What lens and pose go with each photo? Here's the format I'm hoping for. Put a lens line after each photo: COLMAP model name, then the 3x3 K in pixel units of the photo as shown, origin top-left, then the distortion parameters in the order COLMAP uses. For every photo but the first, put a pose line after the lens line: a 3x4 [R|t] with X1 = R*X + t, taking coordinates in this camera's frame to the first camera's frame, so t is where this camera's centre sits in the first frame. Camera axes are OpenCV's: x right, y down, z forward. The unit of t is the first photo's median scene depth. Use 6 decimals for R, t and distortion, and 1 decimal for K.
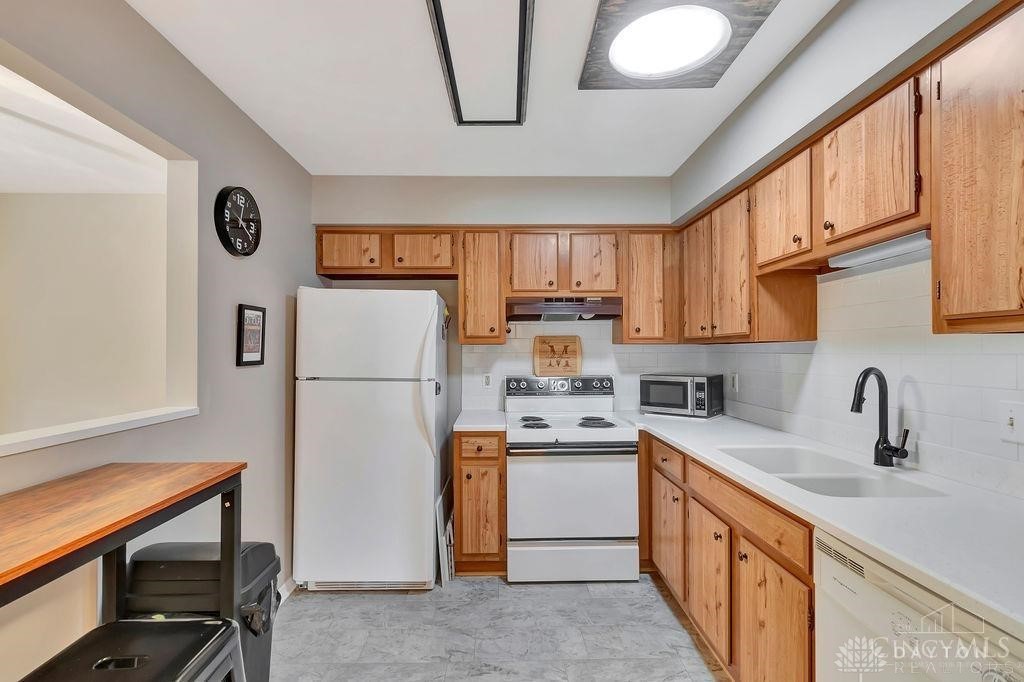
lens RADIAL K [[479.1, 0, 512.1], [0, 479.1, 346.0], [0, 0, 1]] dist [0.009369, -0.000255]
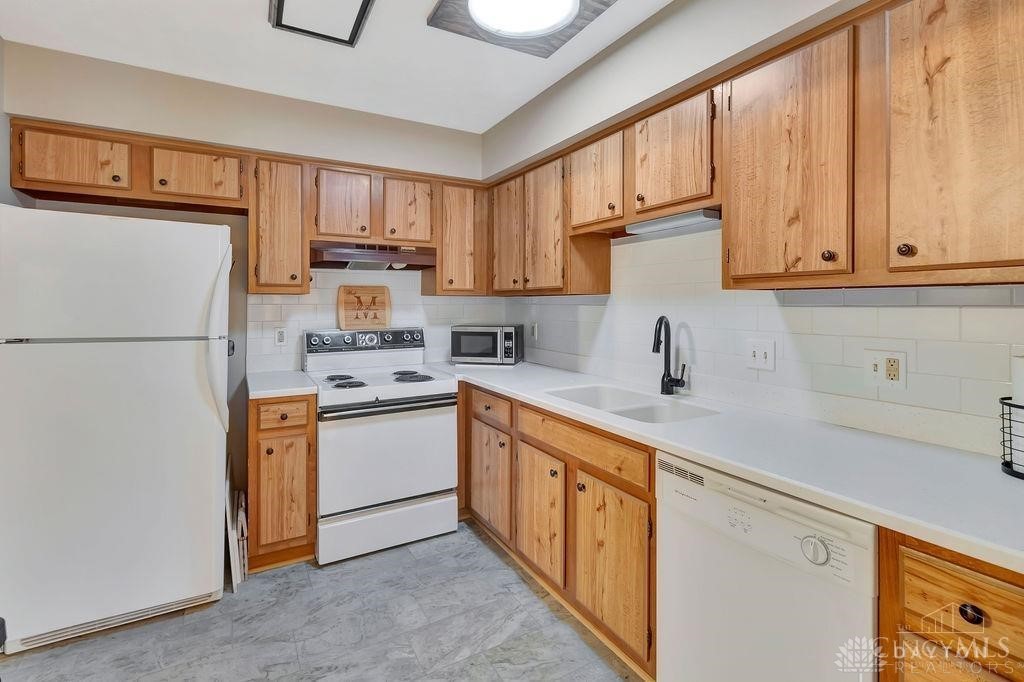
lens RADIAL K [[479.1, 0, 511.7], [0, 479.1, 300.1], [0, 0, 1]] dist [0.009369, -0.000255]
pose [[0.880442, 0.006678, 0.474106, -0.135954], [-0.008277, 0.999965, 0.001285, 0.004040], [-0.474081, -0.005055, 0.880467, 0.072405]]
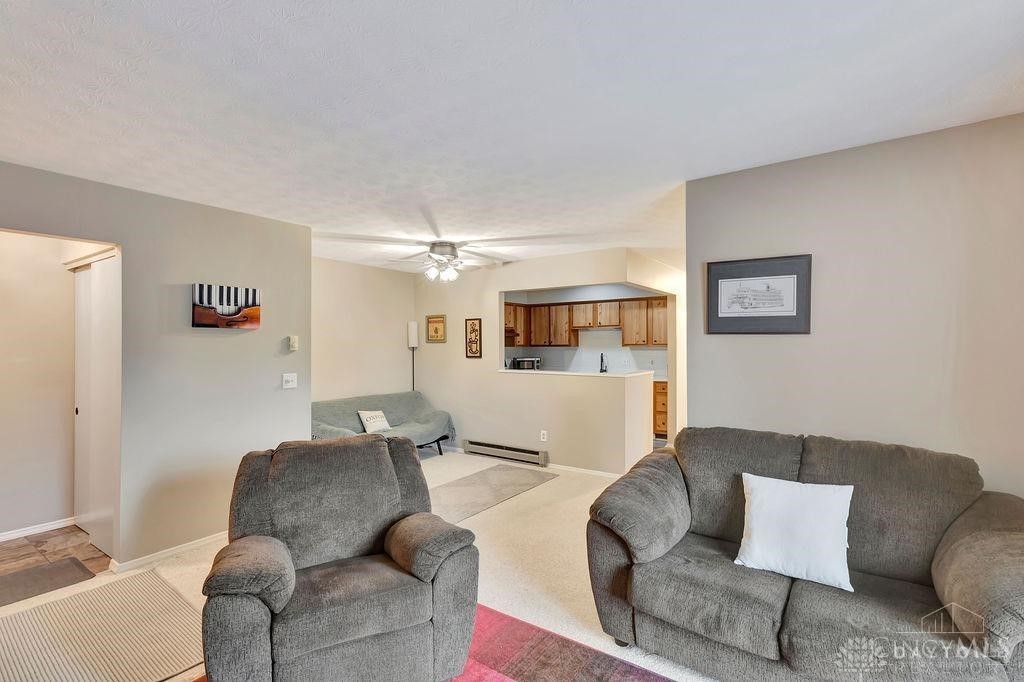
lens RADIAL K [[479.1, 0, 510.6], [0, 479.1, 346.0], [0, 0, 1]] dist [0.009369, -0.000255]
pose [[0.609682, -0.002642, 0.792642, -2.577472], [-0.004355, 0.999968, 0.006683, -0.037917], [-0.792634, -0.007526, 0.609651, -0.834949]]
